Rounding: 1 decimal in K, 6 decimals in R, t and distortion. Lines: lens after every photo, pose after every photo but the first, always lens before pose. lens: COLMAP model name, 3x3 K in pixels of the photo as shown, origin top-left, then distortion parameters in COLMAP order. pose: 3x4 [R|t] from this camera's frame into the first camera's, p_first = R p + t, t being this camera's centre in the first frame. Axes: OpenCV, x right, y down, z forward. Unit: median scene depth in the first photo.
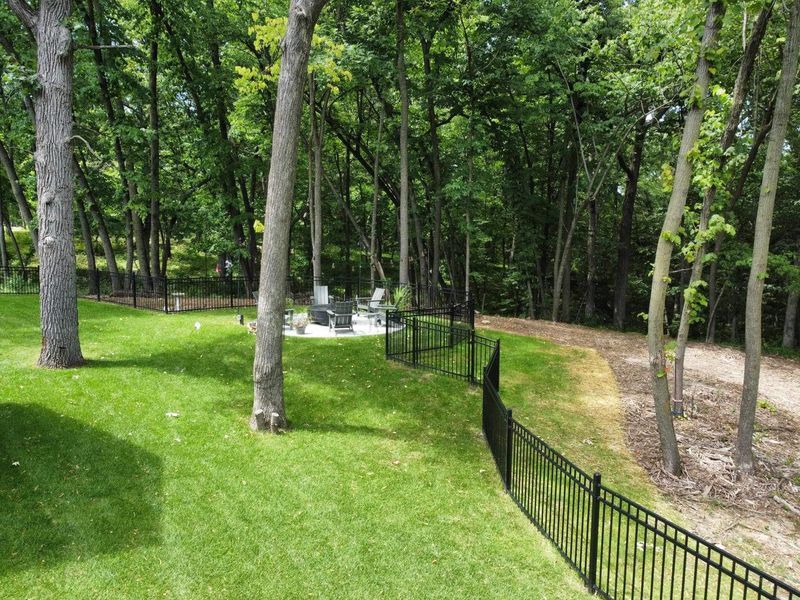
lens RADIAL K [[608.5, 0, 404.5], [0, 608.5, 299.8], [0, 0, 1]] dist [-0.001380, -0.007237]
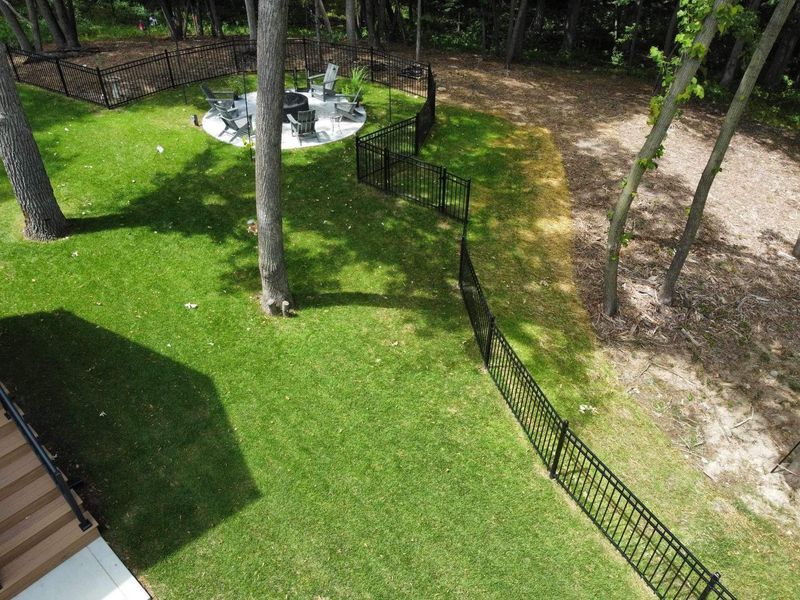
lens RADIAL K [[608.5, 0, 404.5], [0, 608.5, 299.8], [0, 0, 1]] dist [-0.001380, -0.007237]
pose [[0.992458, -0.075584, 0.096515, -0.096129], [0.012898, 0.847317, 0.530931, -0.405310], [-0.121909, -0.525681, 0.841901, 0.008883]]
